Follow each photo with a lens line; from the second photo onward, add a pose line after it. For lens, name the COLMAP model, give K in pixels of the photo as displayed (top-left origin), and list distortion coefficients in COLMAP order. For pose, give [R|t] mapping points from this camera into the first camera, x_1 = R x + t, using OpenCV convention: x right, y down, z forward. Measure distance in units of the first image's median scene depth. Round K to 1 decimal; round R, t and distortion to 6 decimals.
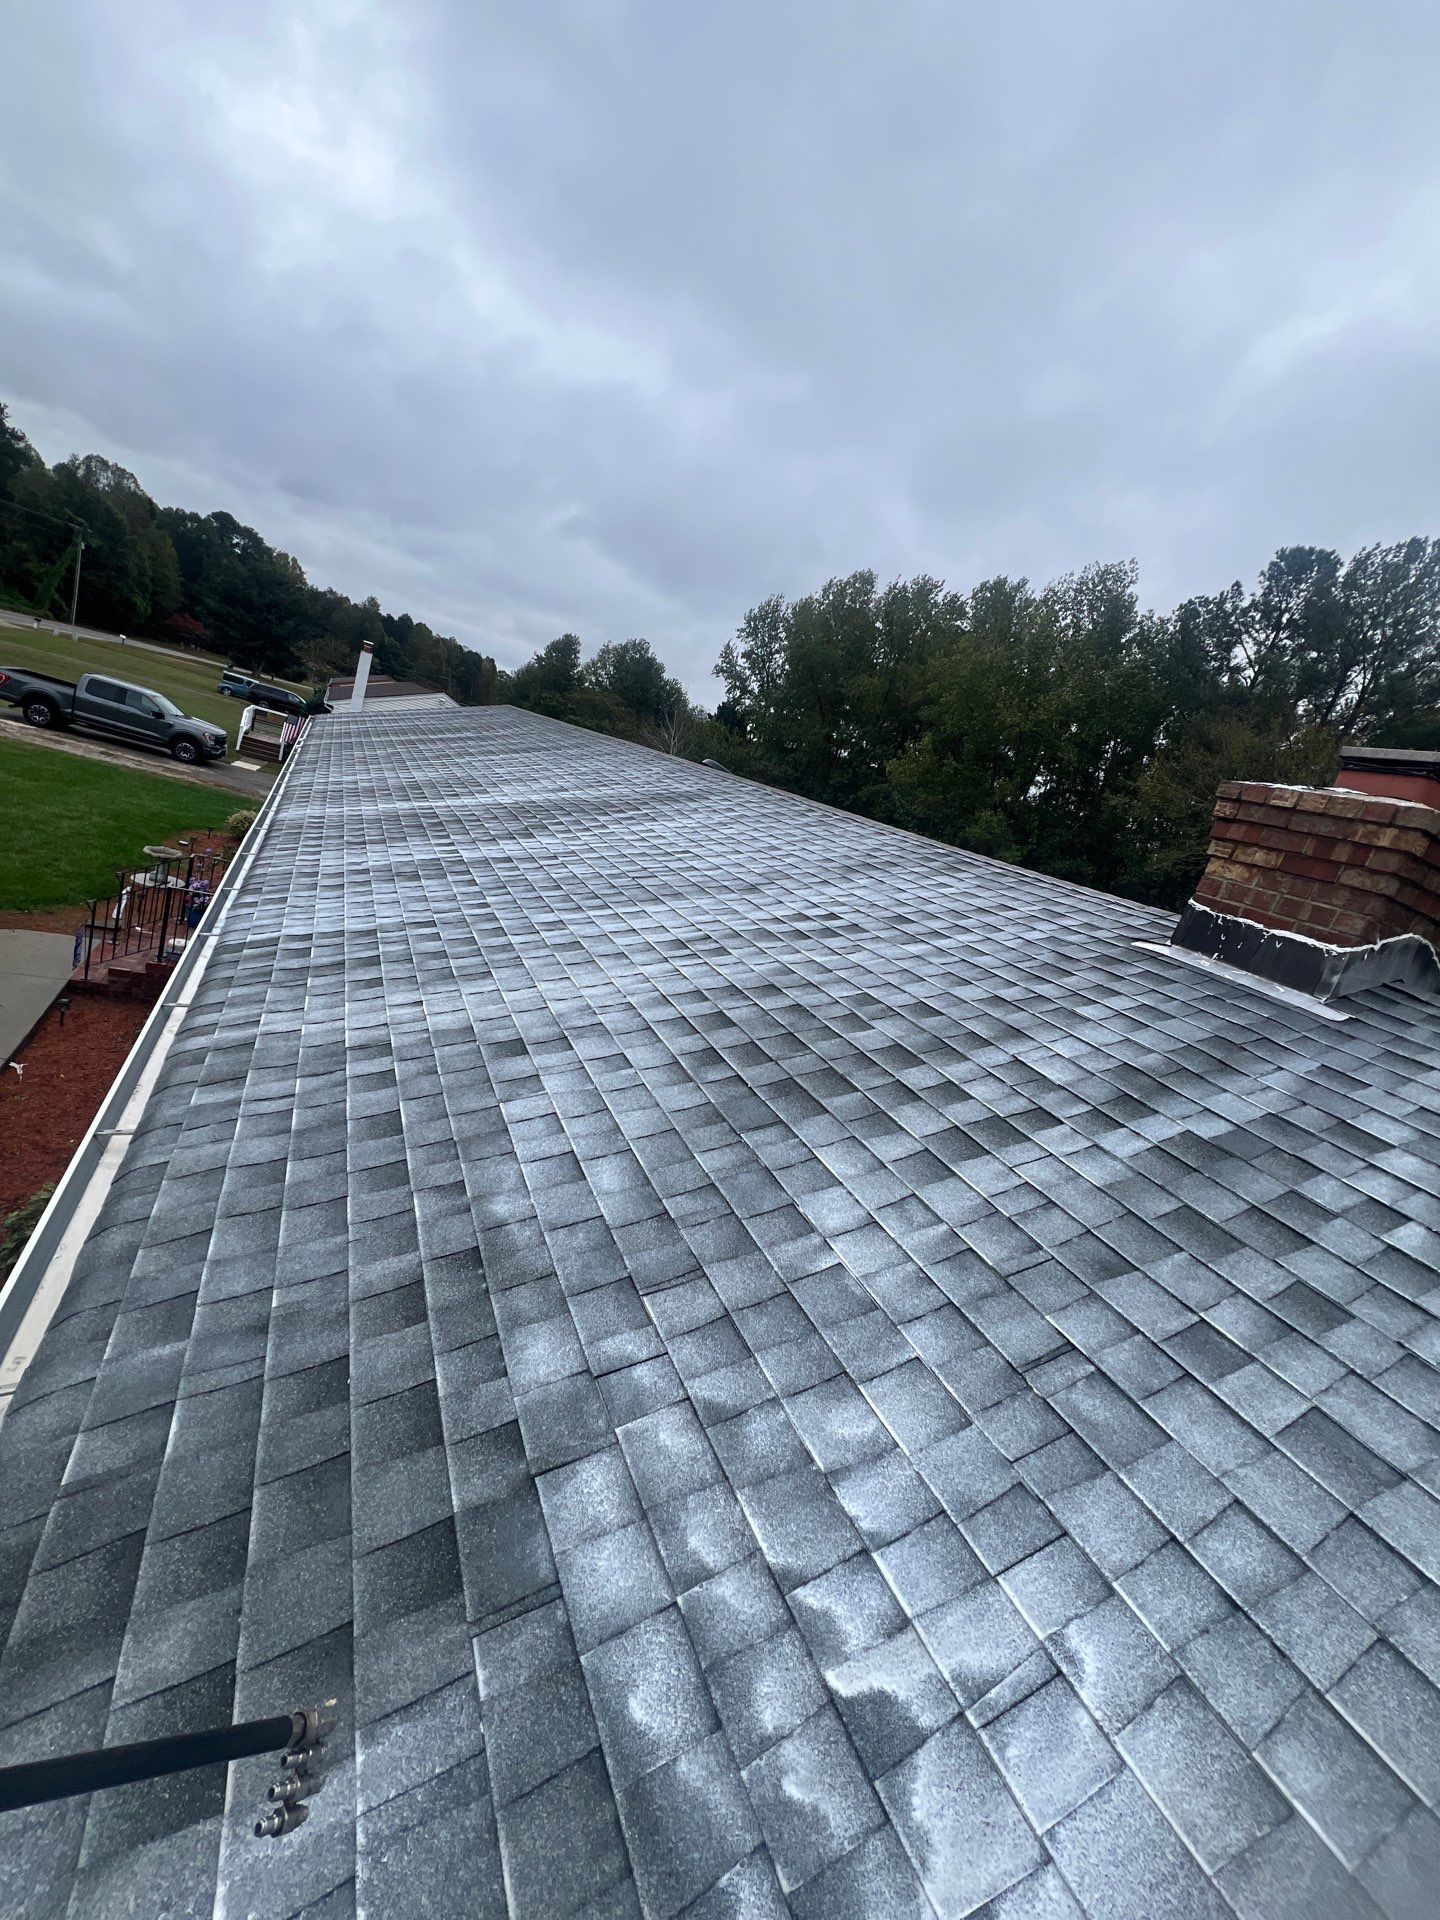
lens RADIAL K [[762.9, 0, 720.0], [0, 762.9, 960.0], [0, 0, 1]] dist [0.000344, 0.000058]
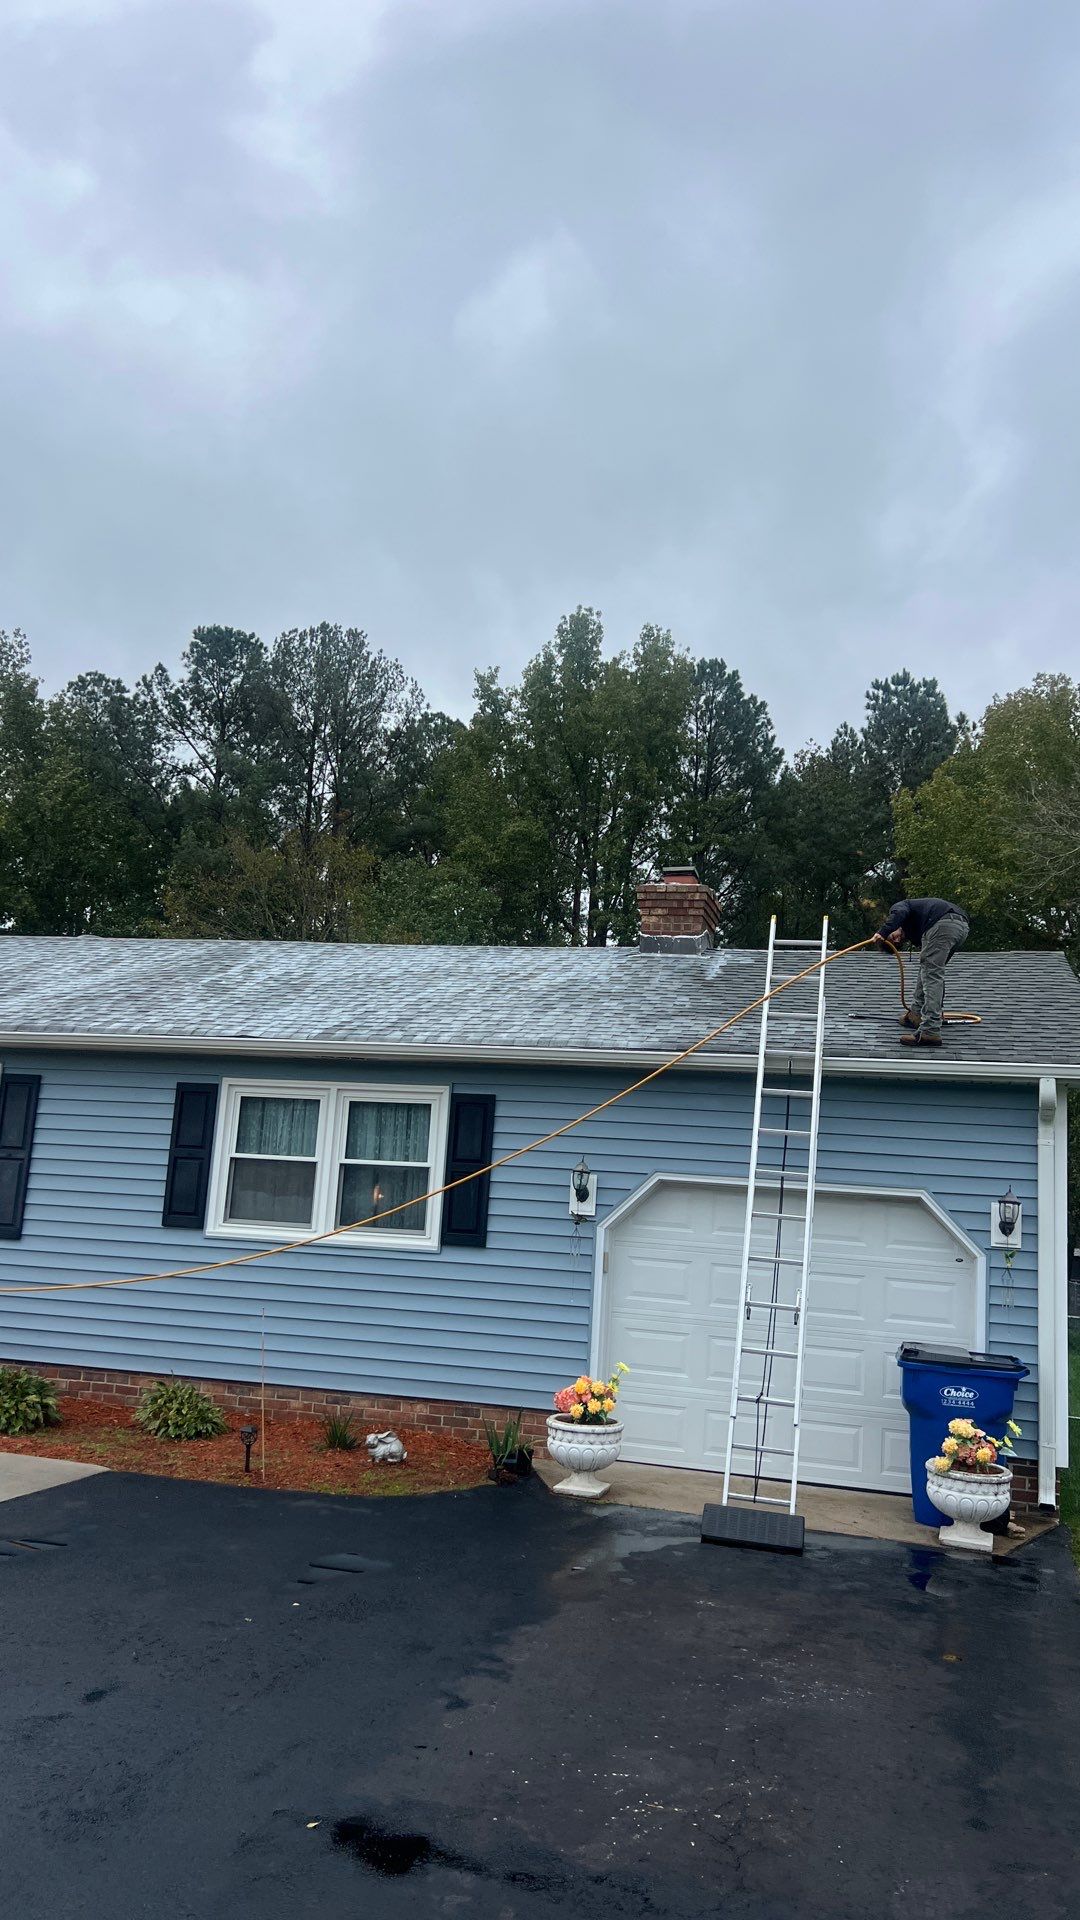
lens RADIAL K [[1484.7, 0, 540.0], [0, 1484.7, 960.0], [0, 0, 1]] dist [0.001514, 0.000324]
pose [[0.629855, -0.146174, 0.762834, -0.278179], [0.313268, 0.946515, -0.077287, 0.022981], [-0.710736, 0.287651, 0.641959, -0.154126]]
